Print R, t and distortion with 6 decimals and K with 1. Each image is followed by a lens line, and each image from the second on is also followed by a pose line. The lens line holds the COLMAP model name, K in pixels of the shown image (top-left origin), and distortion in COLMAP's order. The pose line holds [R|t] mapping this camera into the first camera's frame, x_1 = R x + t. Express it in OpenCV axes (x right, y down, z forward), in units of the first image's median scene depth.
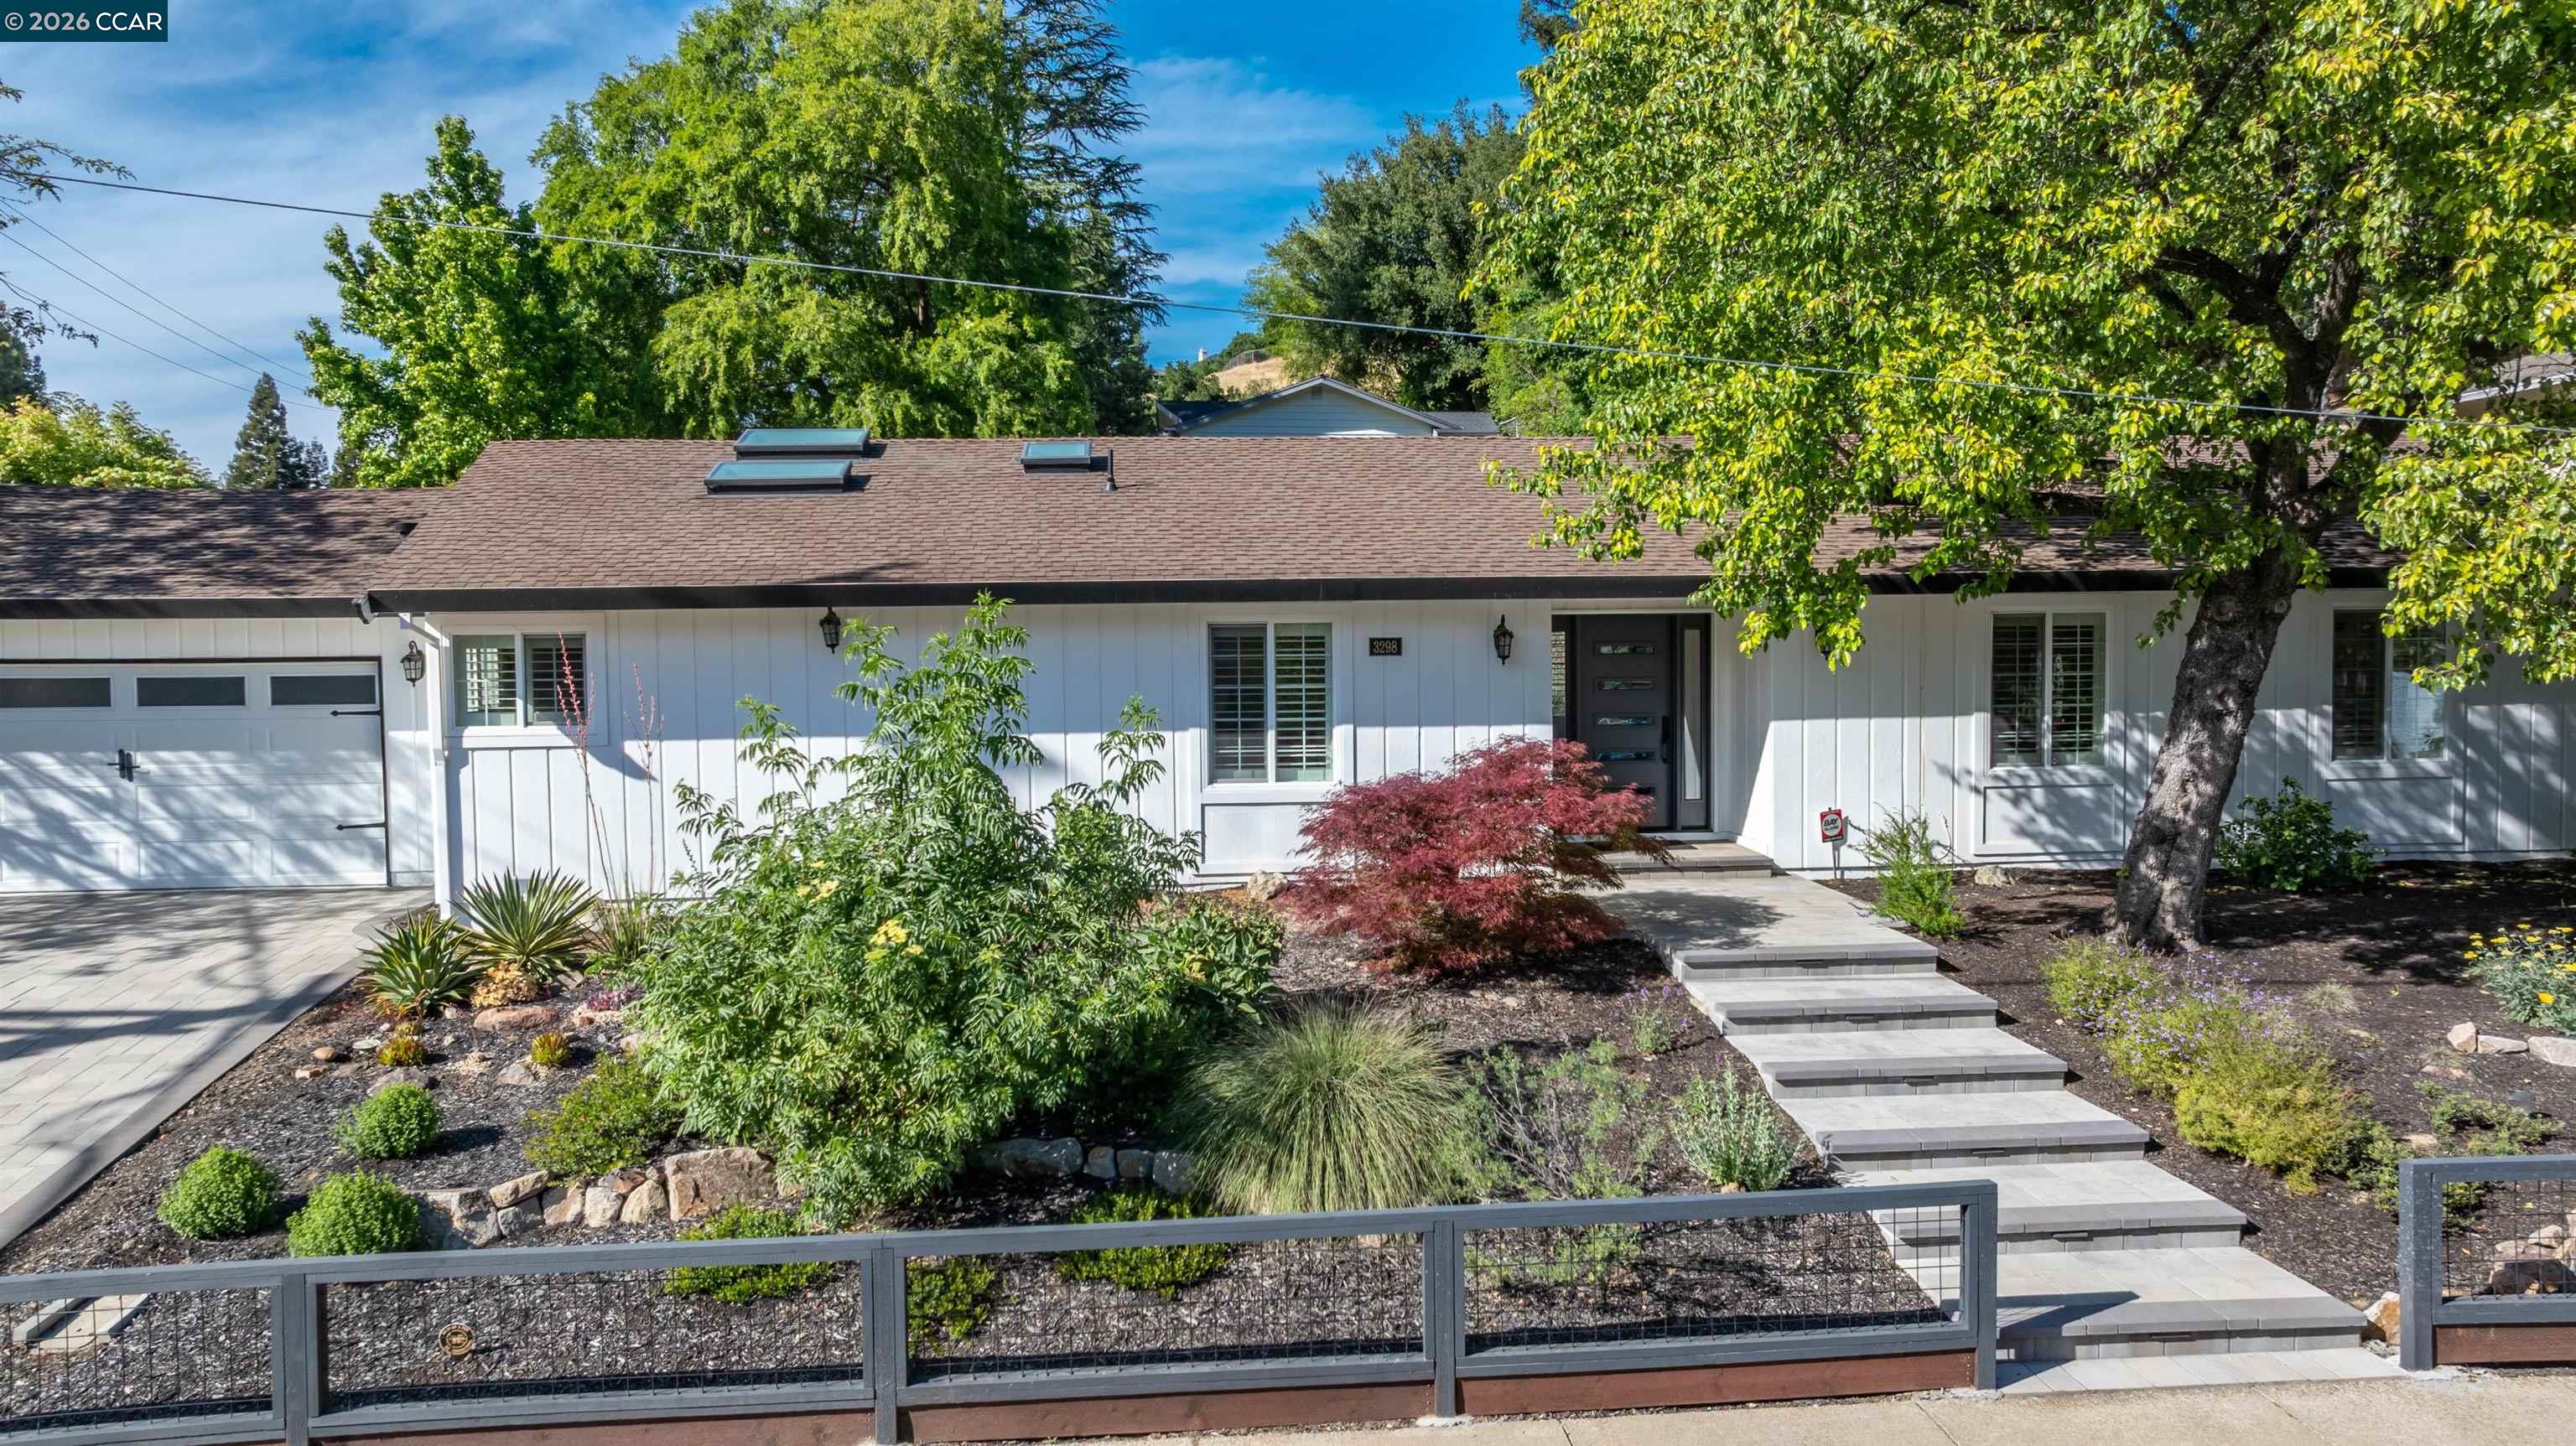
lens RADIAL K [[1729.7, 0, 1291.1], [0, 1729.7, 713.2], [0, 0, 1]] dist [-0.002121, 0.013408]
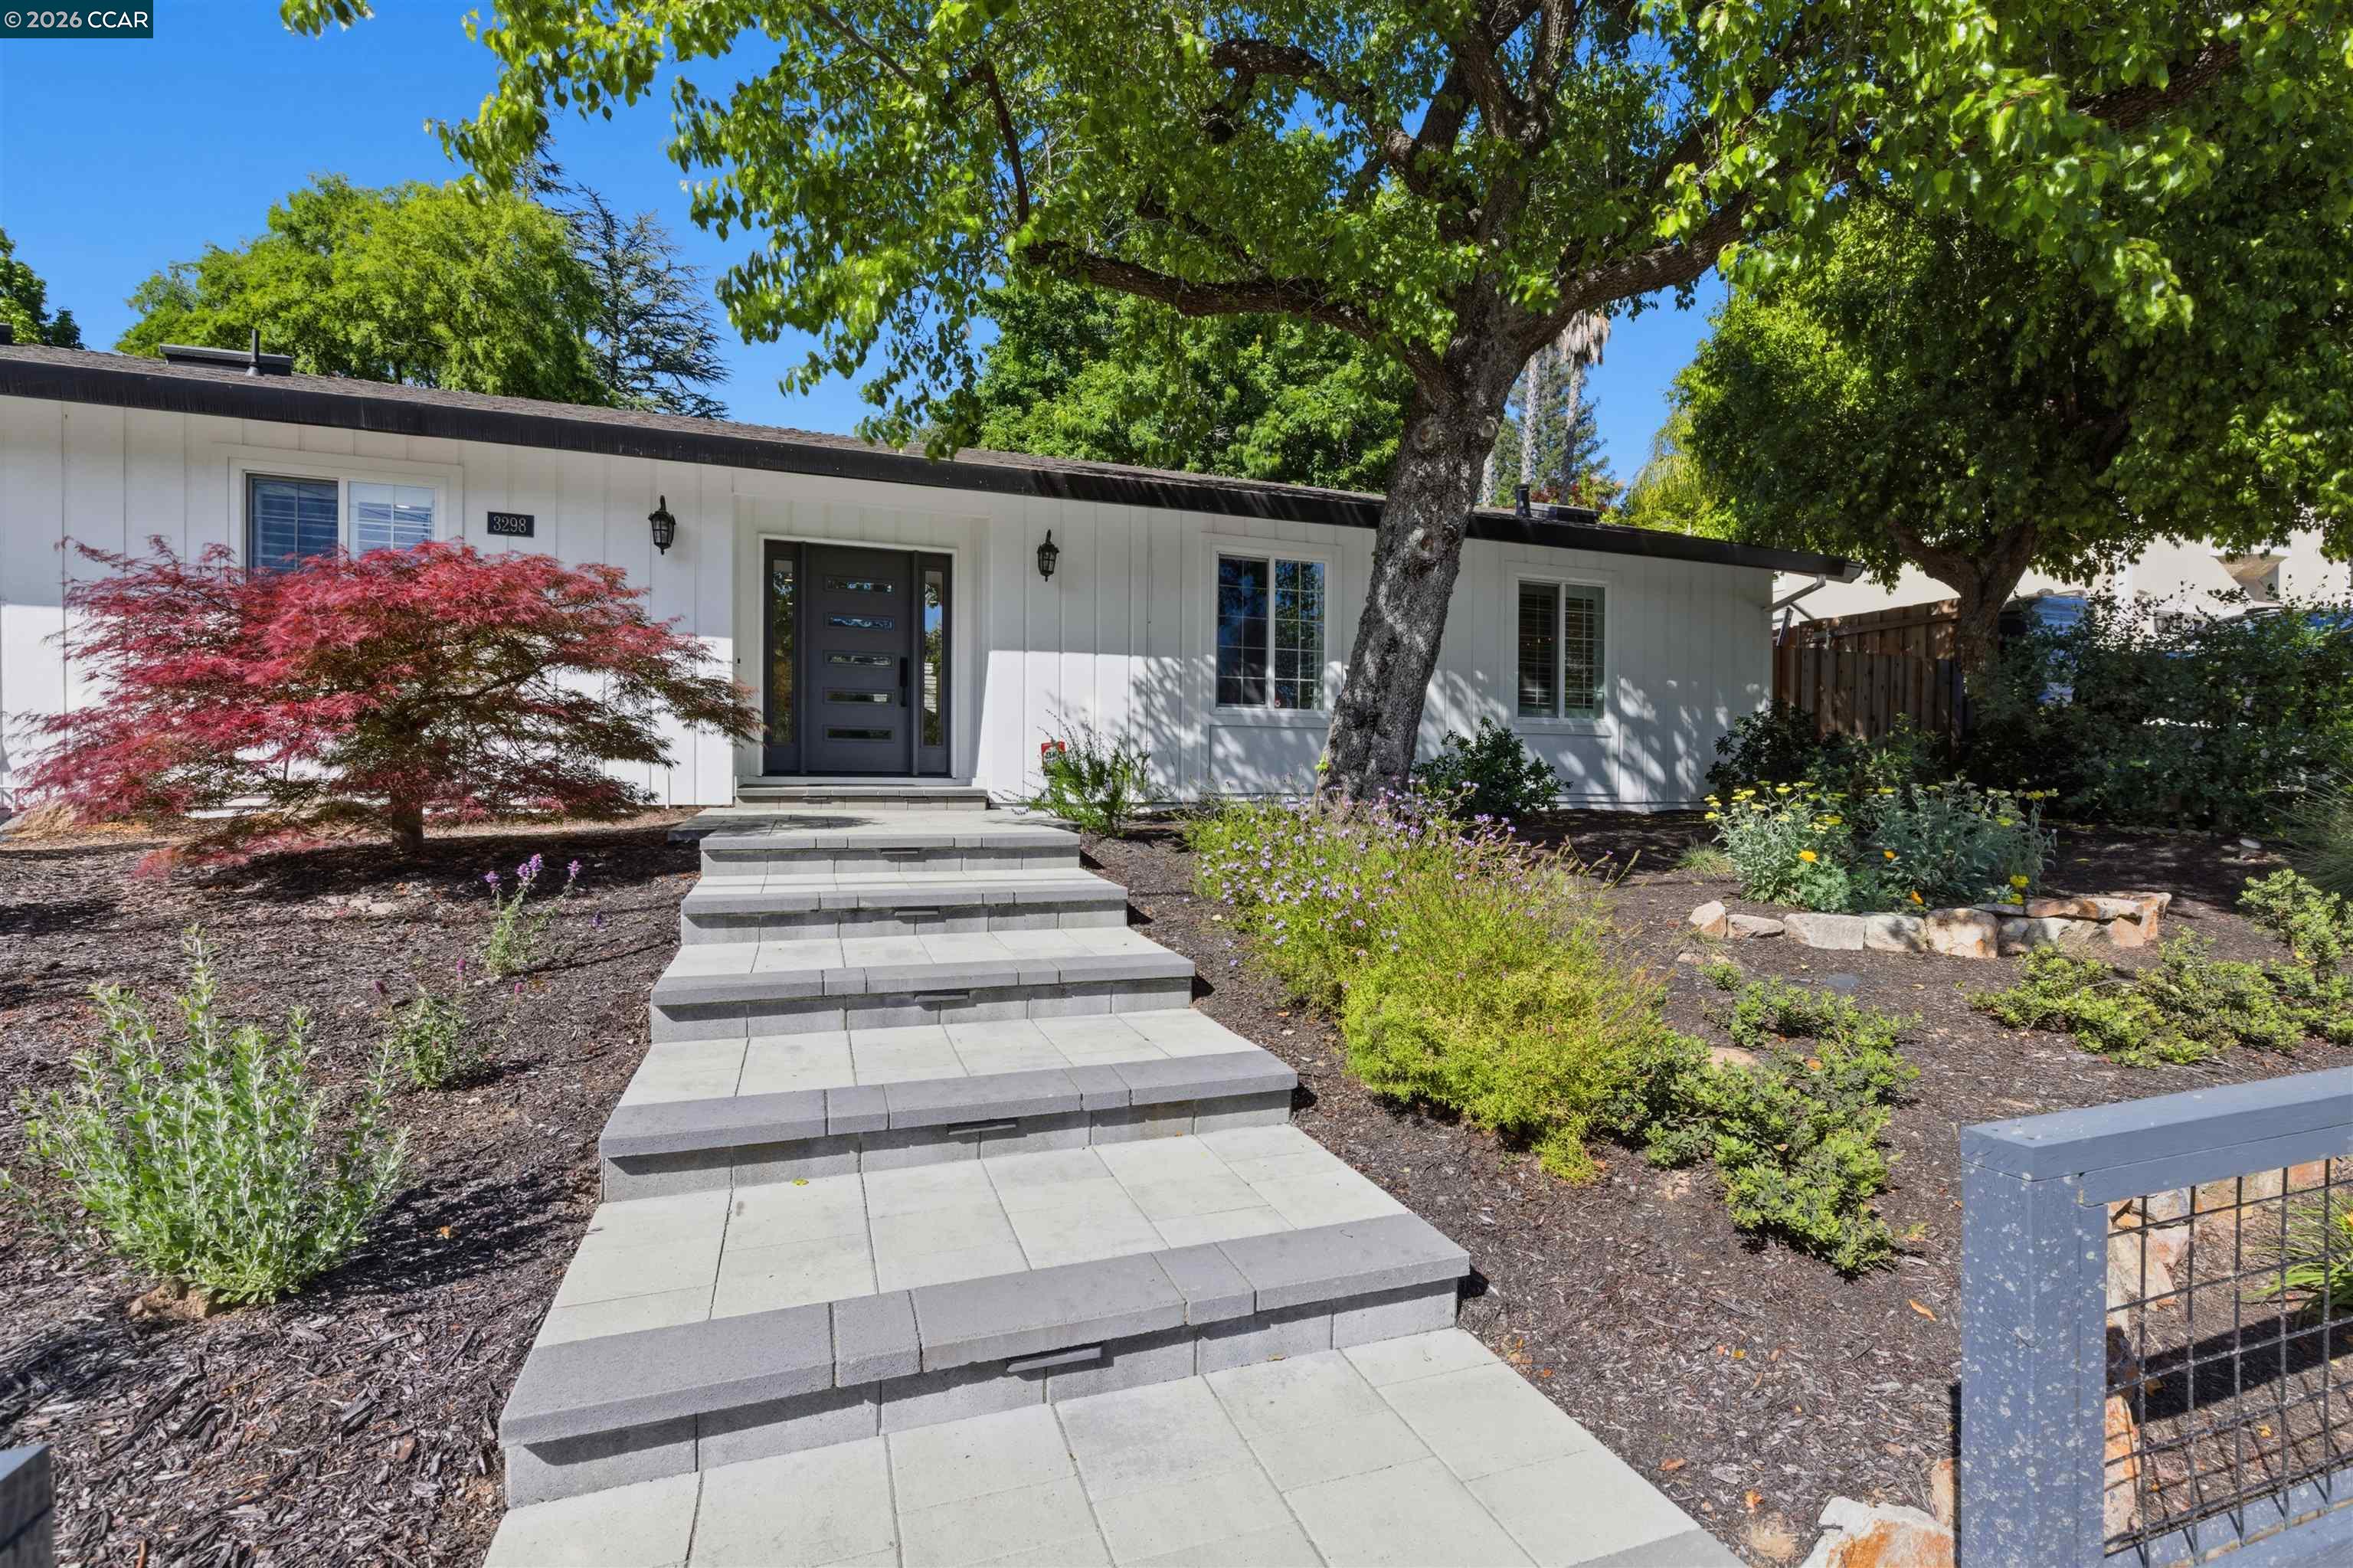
lens RADIAL K [[1072.9, 0, 1182.2], [0, 1072.9, 788.6], [0, 0, 1]] dist [-0.002959, 0.001401]
pose [[0.963261, 0.018309, 0.267944, 0.370776], [-0.009723, 0.999397, -0.033337, 0.166462], [-0.268393, 0.029507, 0.962858, 0.688164]]
